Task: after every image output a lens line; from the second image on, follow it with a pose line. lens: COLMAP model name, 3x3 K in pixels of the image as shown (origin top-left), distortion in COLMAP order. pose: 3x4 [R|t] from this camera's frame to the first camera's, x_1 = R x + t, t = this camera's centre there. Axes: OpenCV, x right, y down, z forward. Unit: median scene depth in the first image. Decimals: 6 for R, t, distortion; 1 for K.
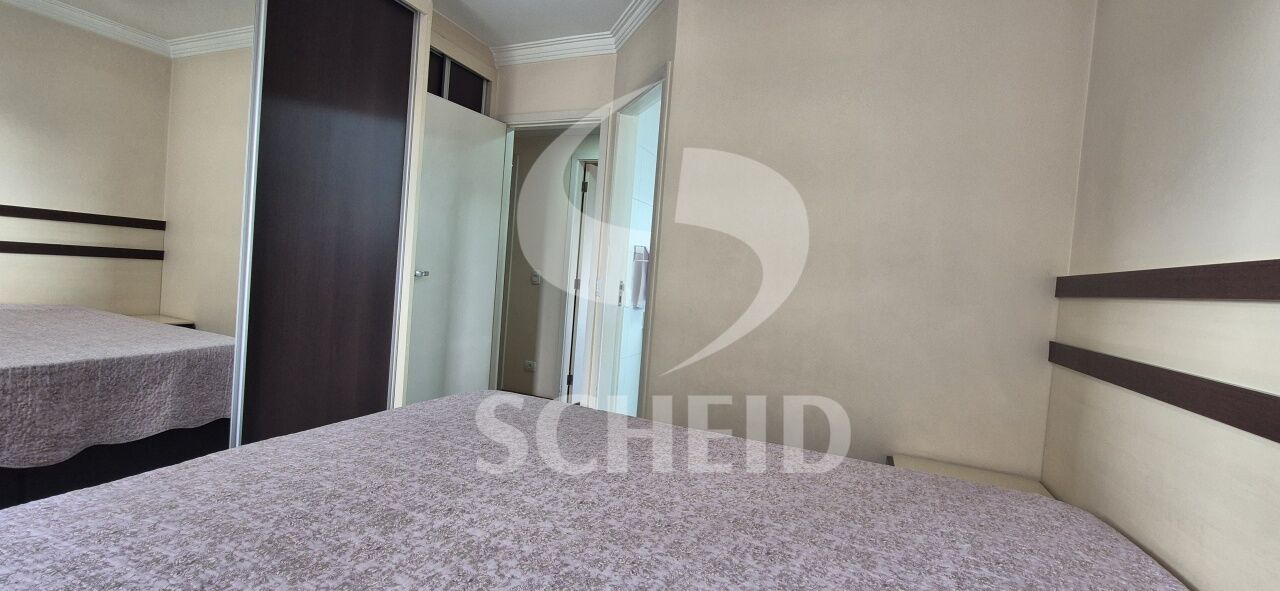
lens RADIAL K [[524.4, 0, 639.9], [0, 524.4, 293.5], [0, 0, 1]] dist [-0.000300, 0.000227]
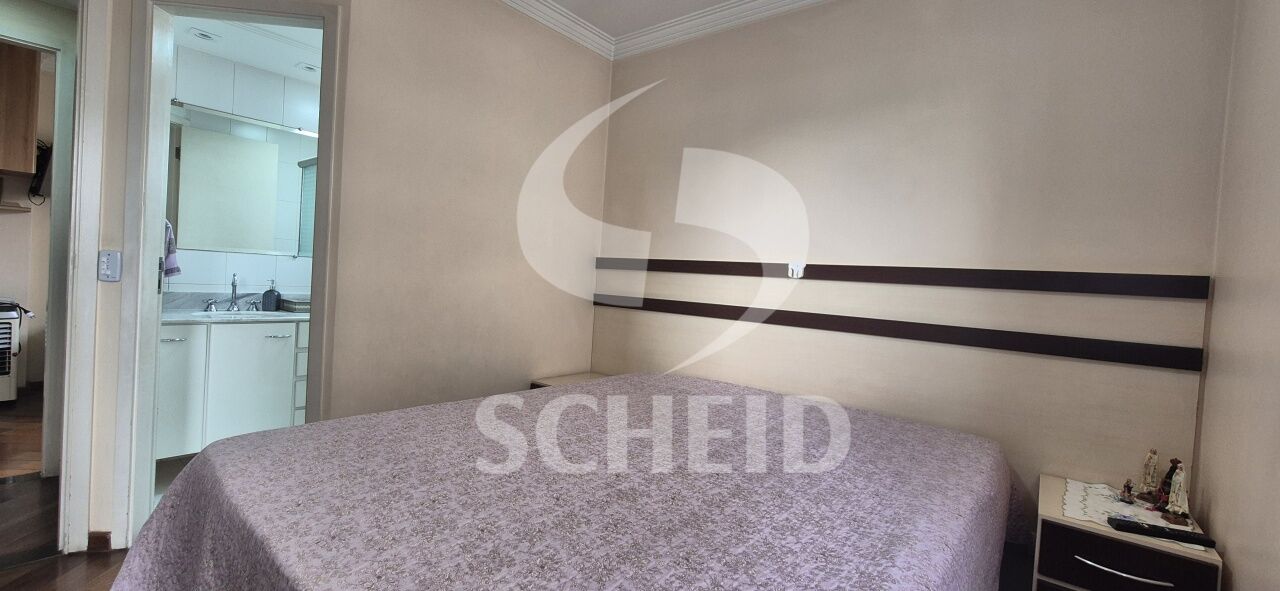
lens RADIAL K [[524.4, 0, 636.5], [0, 524.4, 292.4], [0, 0, 1]] dist [-0.000300, 0.000227]
pose [[0.278255, -0.080641, 0.957116, -1.376486], [-0.001840, 0.996423, 0.084488, -0.107979], [-0.960505, -0.025270, 0.277111, 0.584611]]
